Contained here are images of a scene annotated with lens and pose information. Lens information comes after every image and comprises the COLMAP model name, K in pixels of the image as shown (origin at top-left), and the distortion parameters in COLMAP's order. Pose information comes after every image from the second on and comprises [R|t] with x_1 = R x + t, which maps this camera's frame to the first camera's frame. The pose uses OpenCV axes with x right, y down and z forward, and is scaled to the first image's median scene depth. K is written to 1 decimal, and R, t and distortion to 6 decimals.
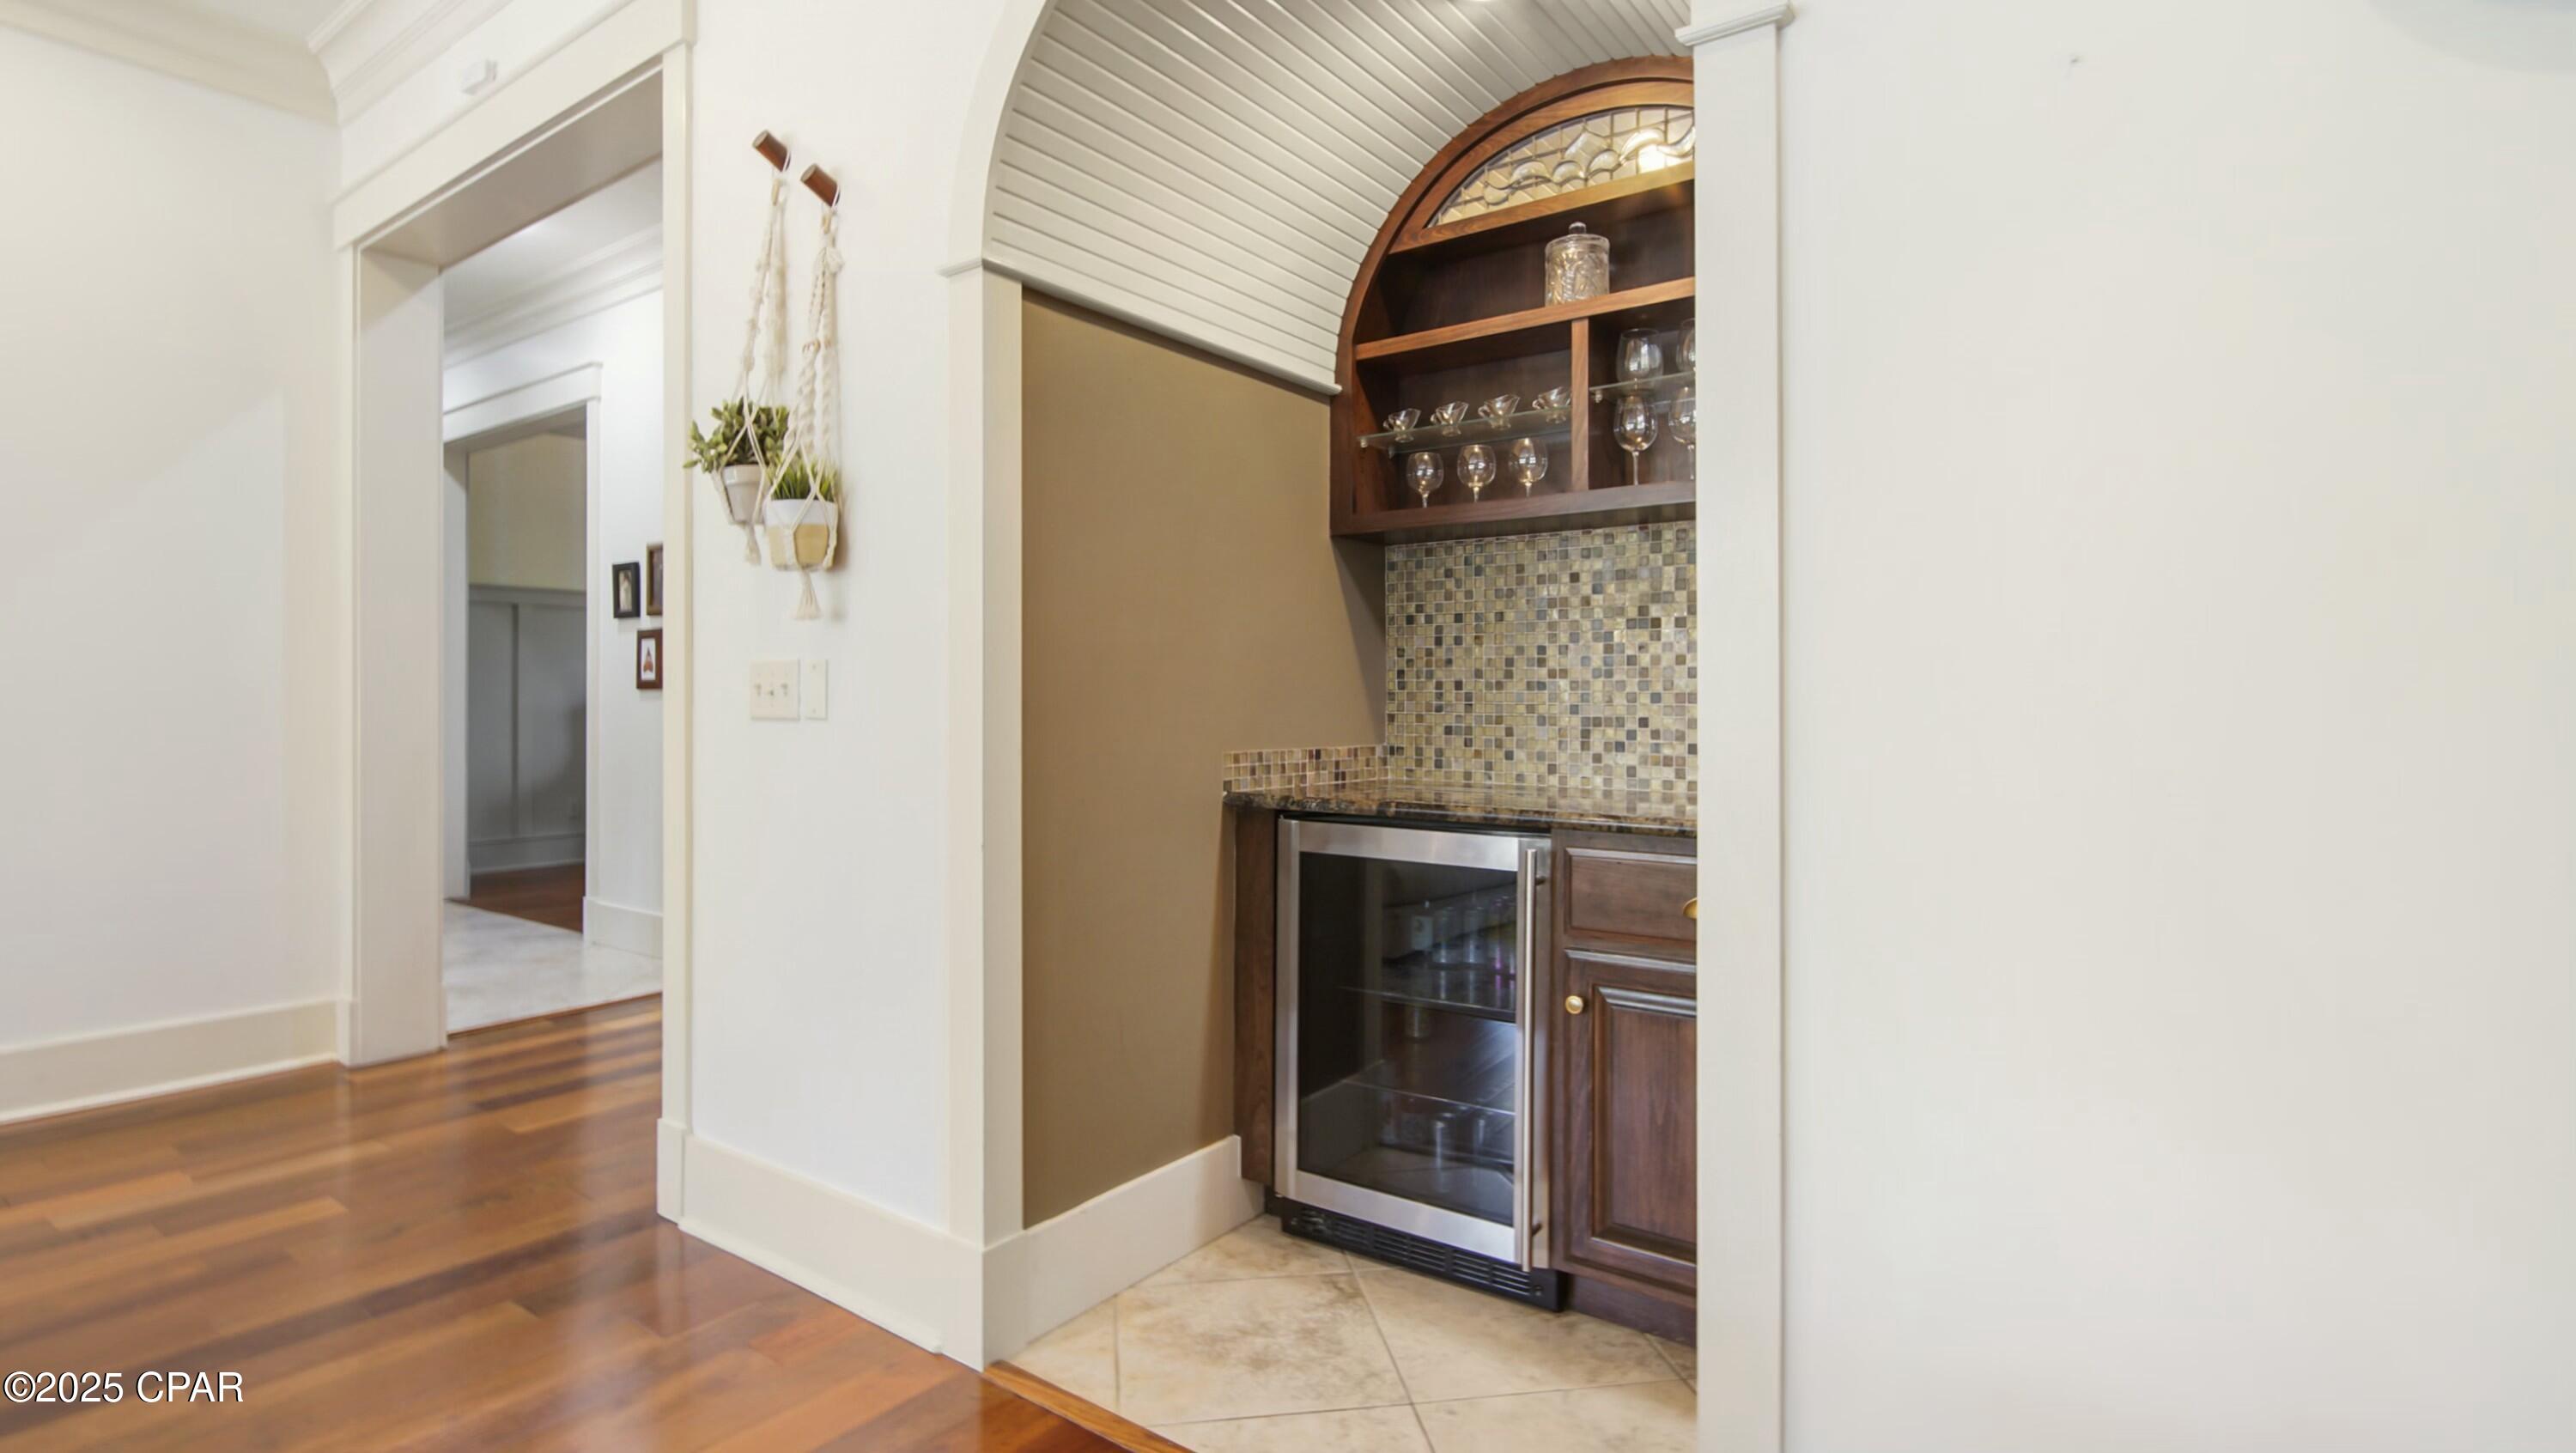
lens RADIAL K [[1201.6, 0, 1290.5], [0, 1201.6, 716.2], [0, 0, 1]] dist [-0.004713, 0.001592]
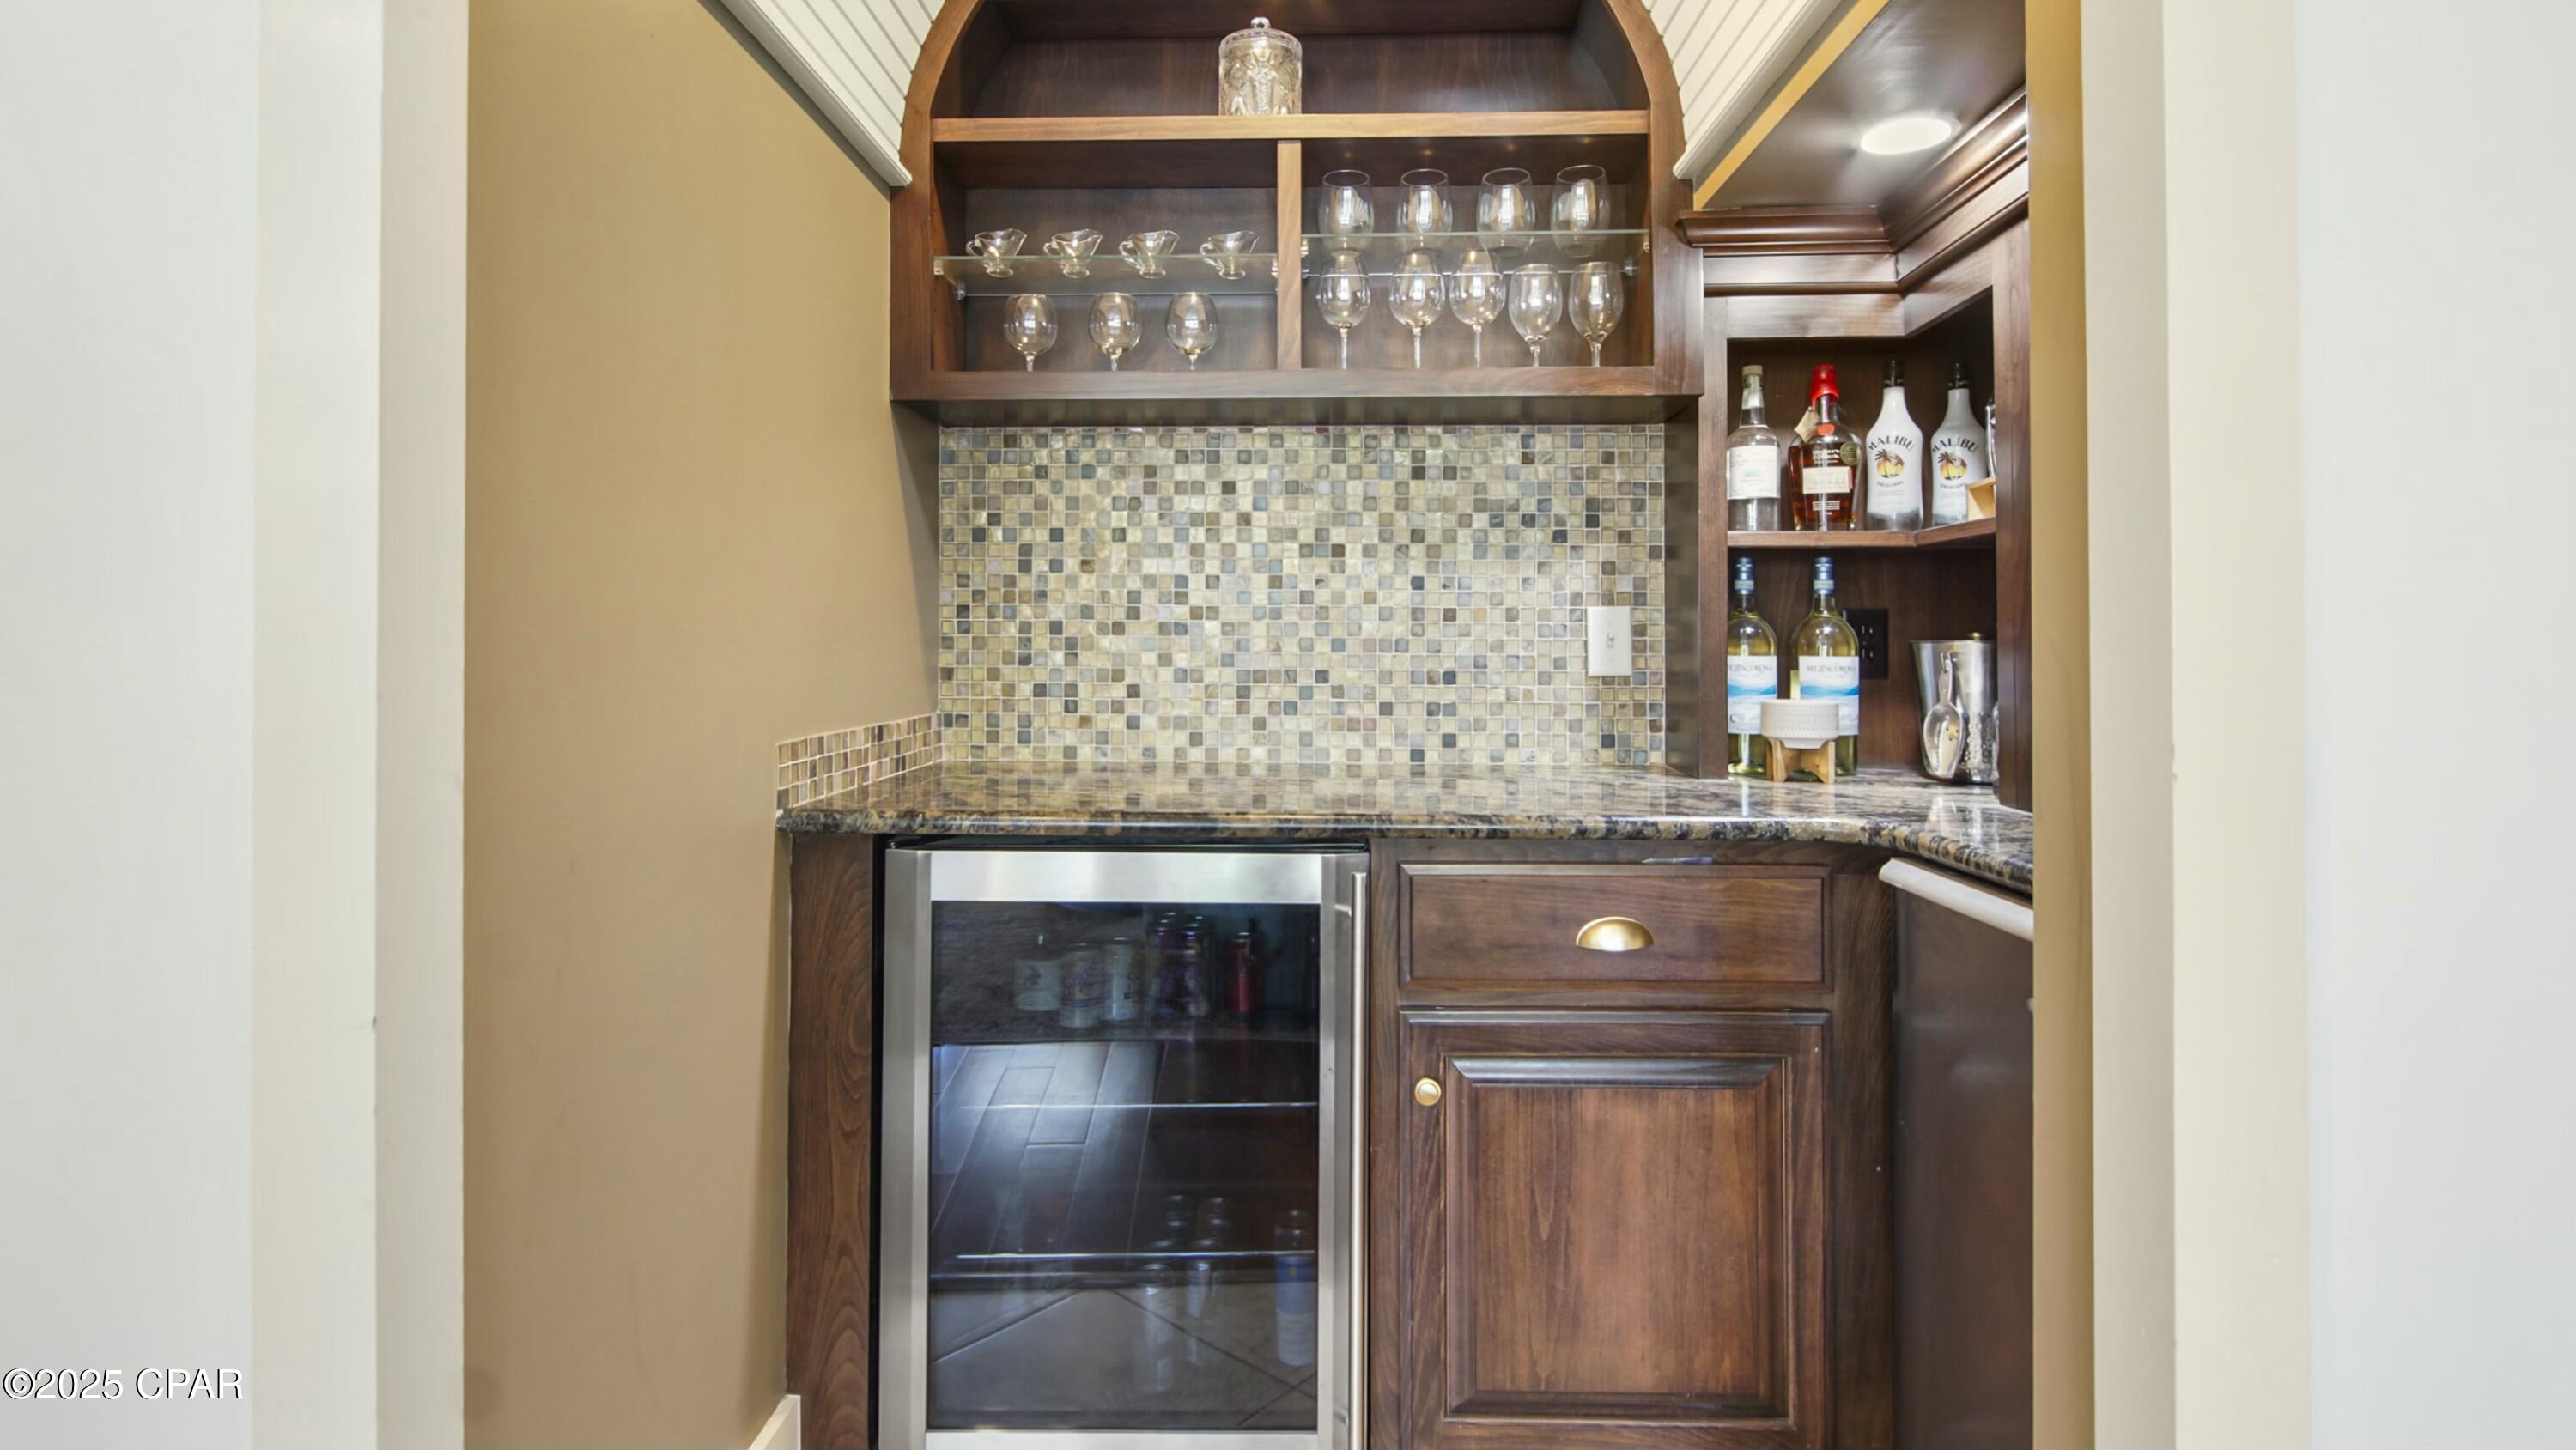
lens RADIAL K [[1201.4, 0, 1291.9], [0, 1201.4, 640.4], [0, 0, 1]] dist [-0.004713, 0.001592]
pose [[0.826339, -0.000613, 0.563173, -0.160054], [0.007806, 0.999916, -0.010365, -0.009984], [-0.563119, 0.012961, 0.826274, 0.345341]]
